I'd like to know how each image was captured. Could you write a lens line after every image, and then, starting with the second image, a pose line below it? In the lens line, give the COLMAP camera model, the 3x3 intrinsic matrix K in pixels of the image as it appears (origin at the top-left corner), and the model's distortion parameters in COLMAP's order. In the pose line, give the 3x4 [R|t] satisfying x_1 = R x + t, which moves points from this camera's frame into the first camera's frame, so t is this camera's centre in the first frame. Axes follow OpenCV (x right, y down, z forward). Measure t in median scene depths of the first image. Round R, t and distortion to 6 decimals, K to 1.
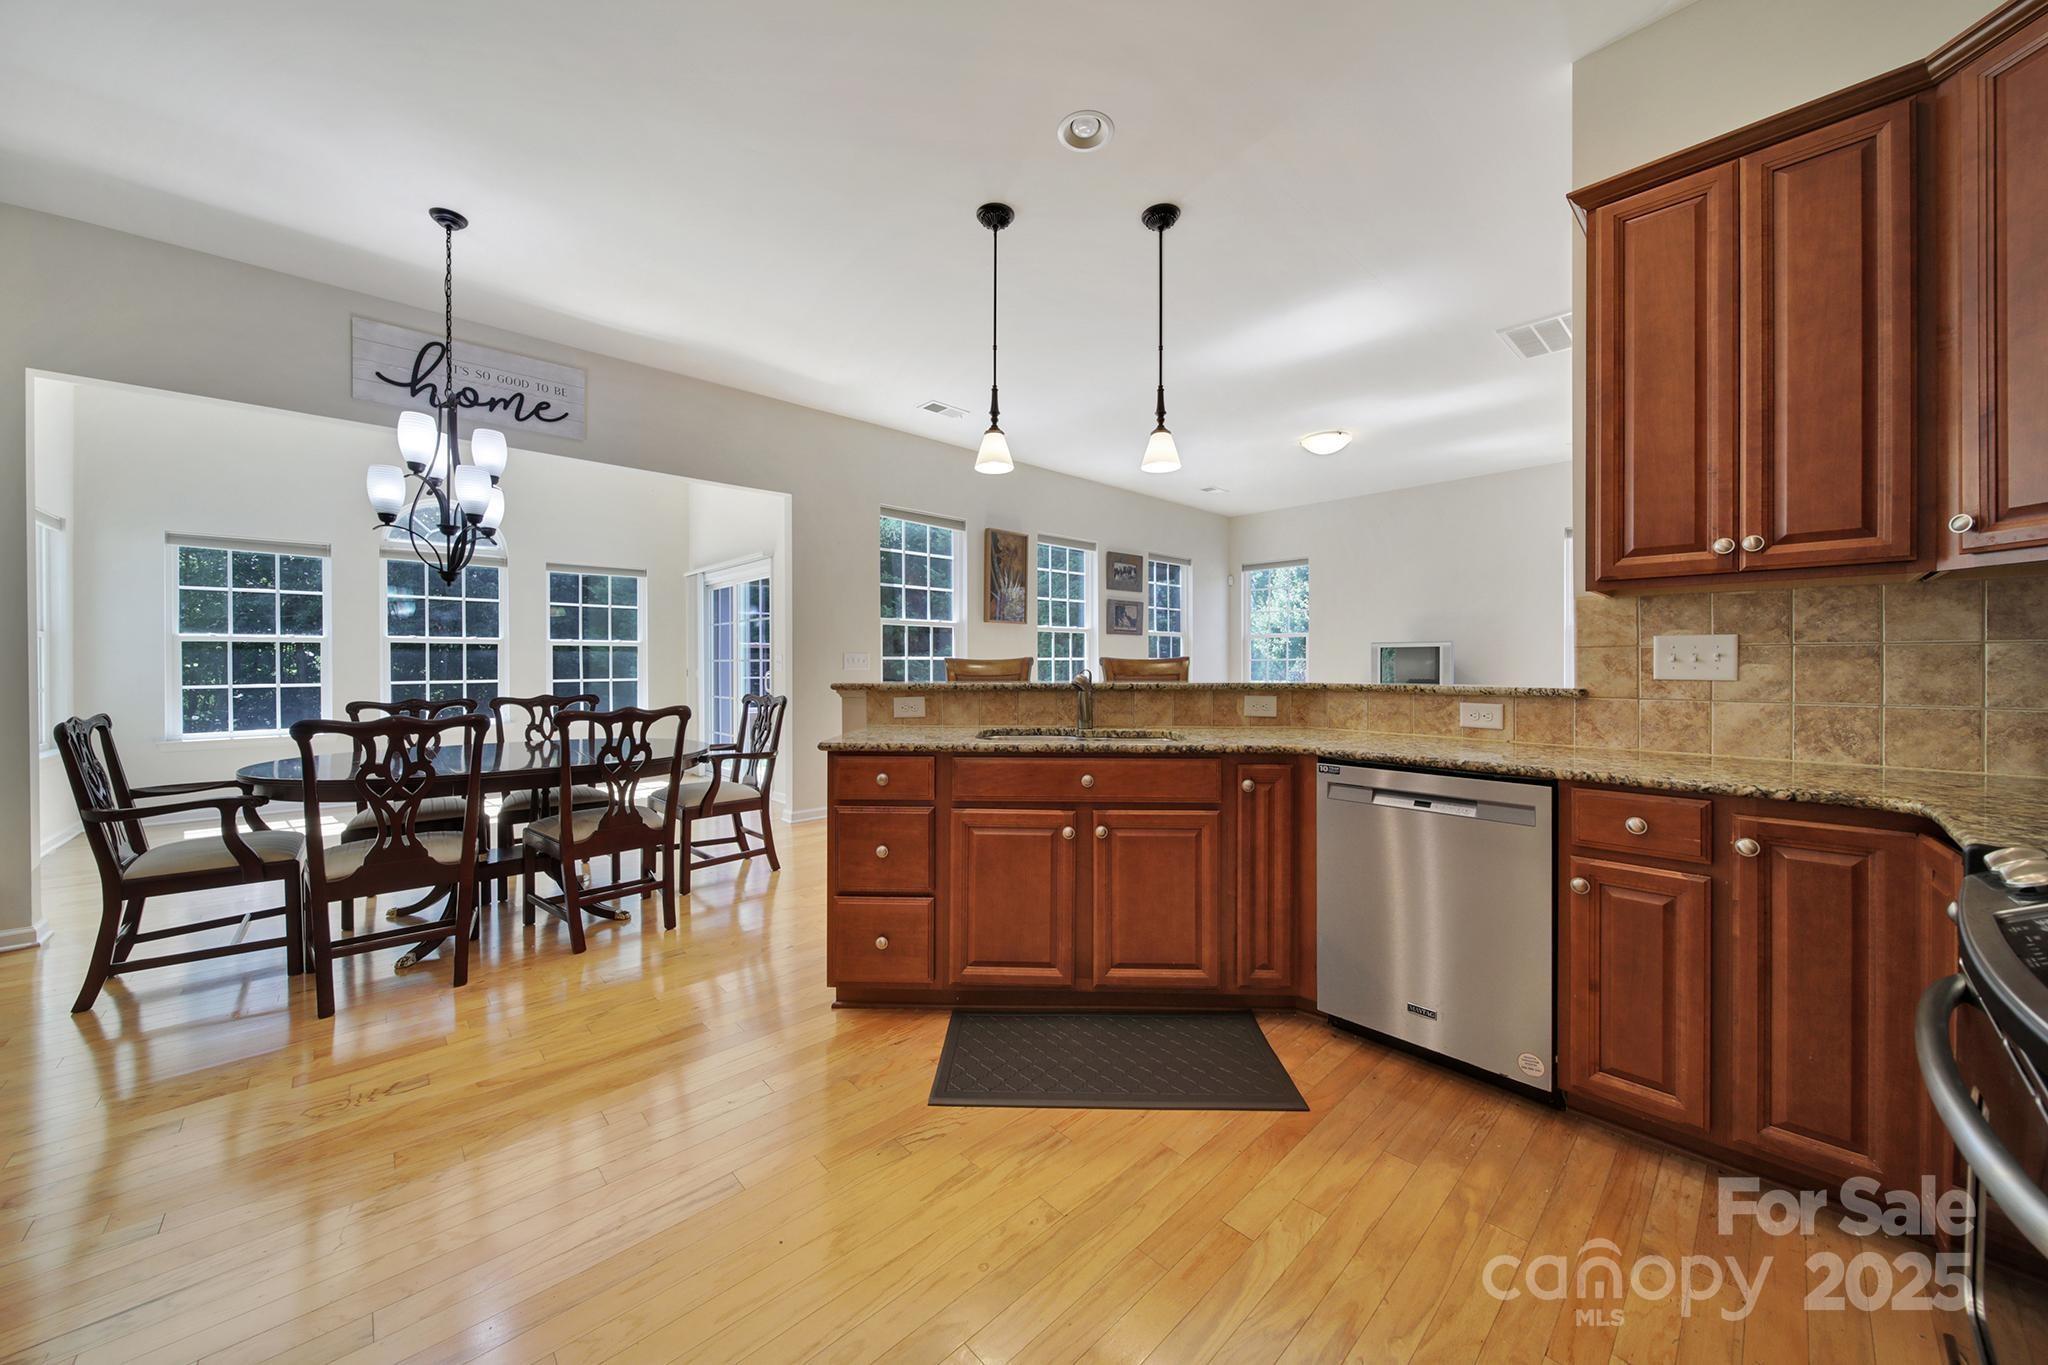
lens RADIAL K [[718.4, 0, 1025.8], [0, 718.4, 668.9], [0, 0, 1]] dist [-0.004642, -0.000163]
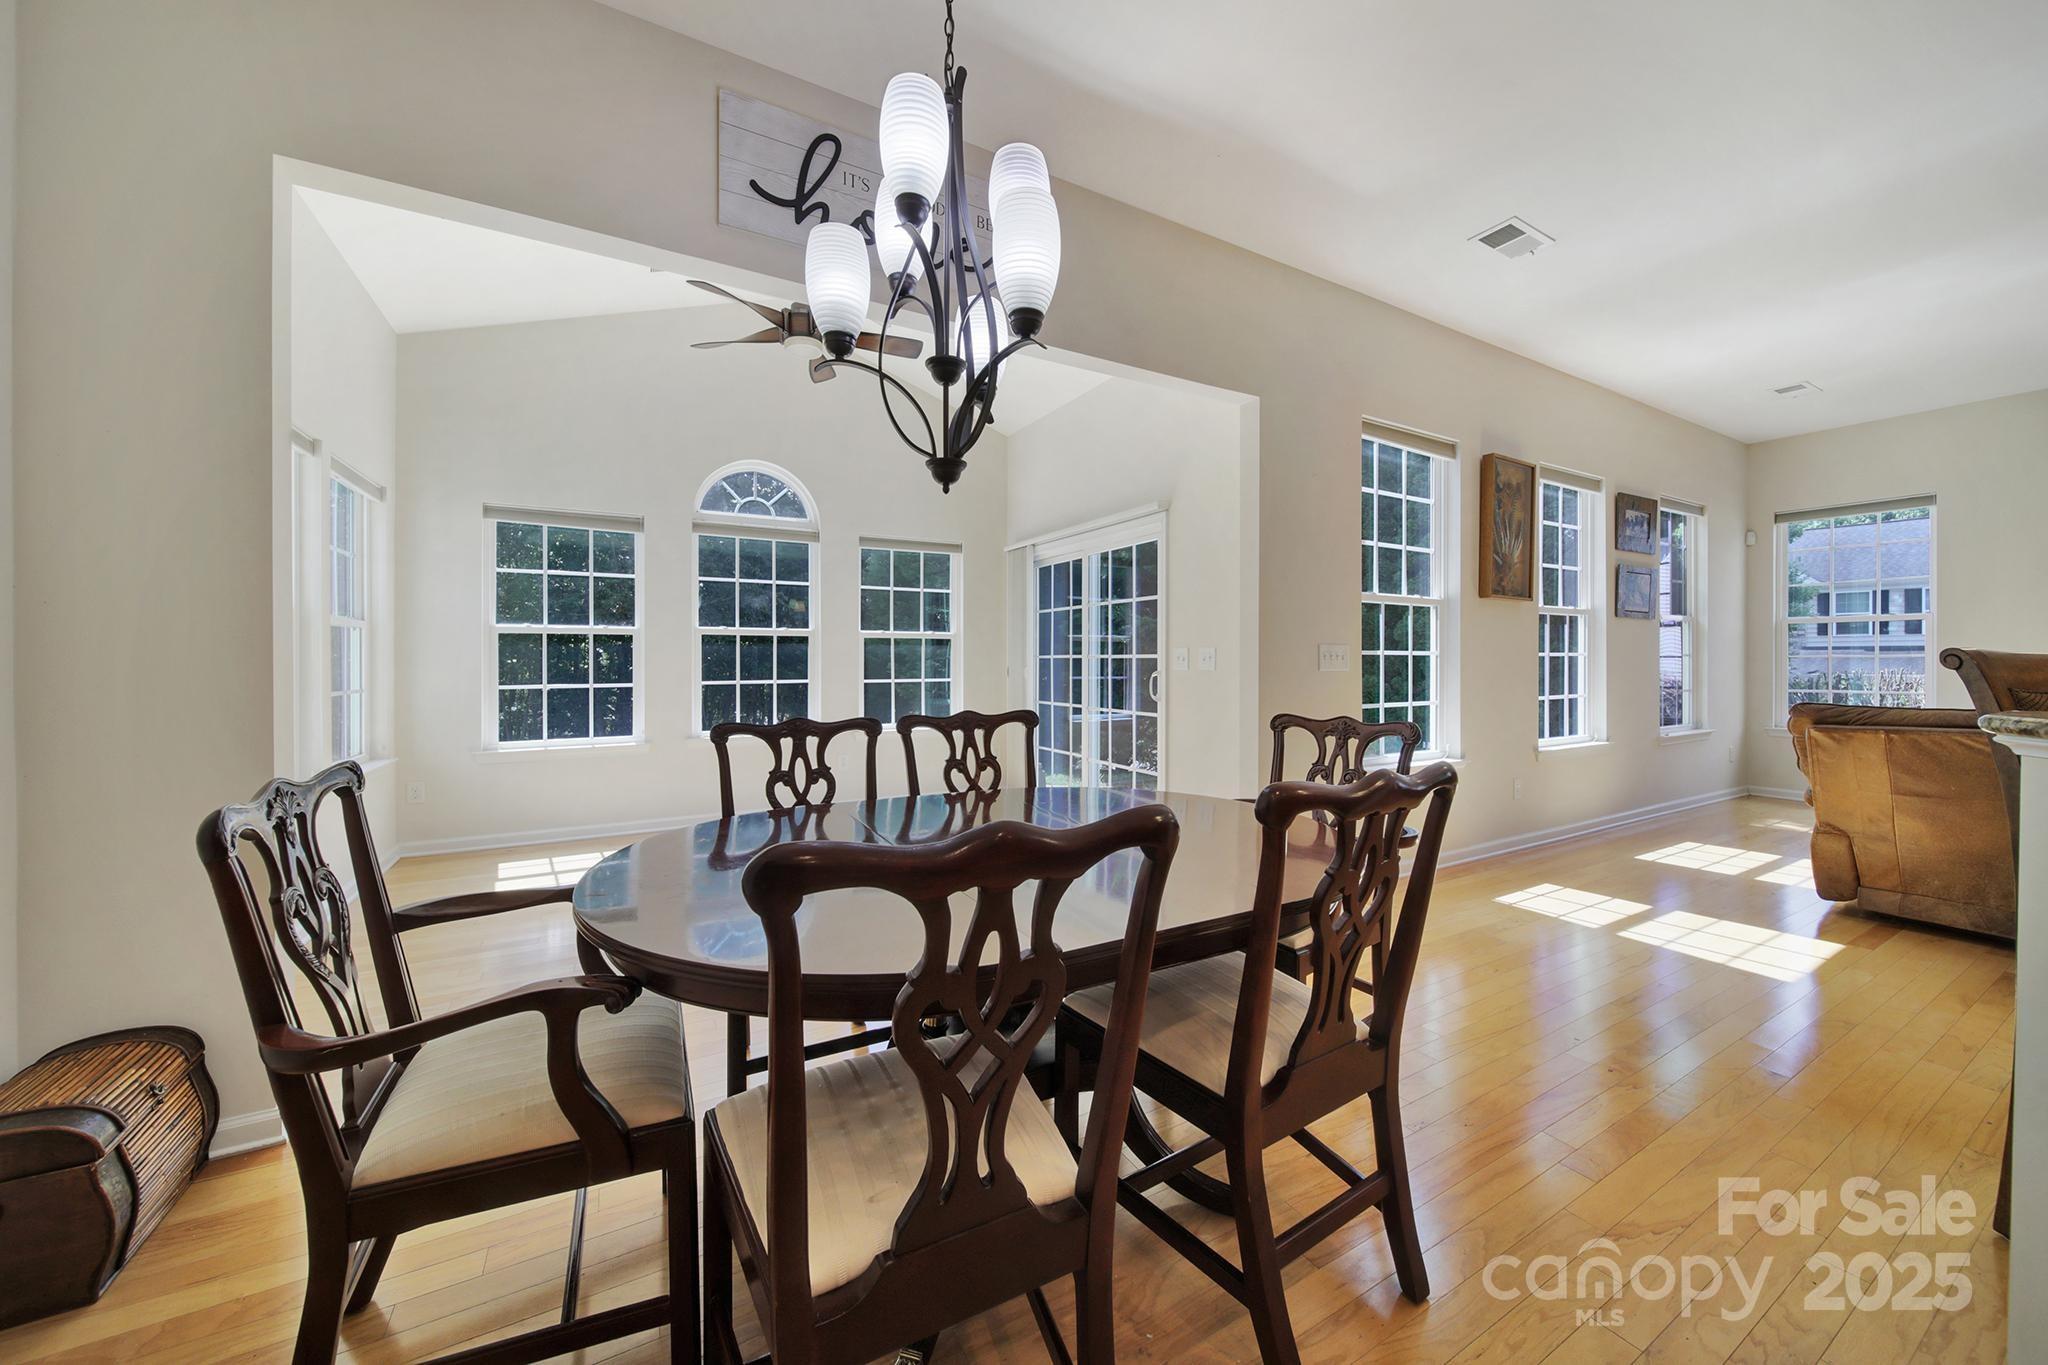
lens RADIAL K [[718.4, 0, 1023.5], [0, 718.4, 661.4], [0, 0, 1]] dist [-0.004642, -0.000163]
pose [[0.970345, 0.001885, -0.241717, -0.351559], [-0.003409, 0.999977, -0.005886, -0.002205], [0.241700, 0.006536, 0.970329, 0.307063]]
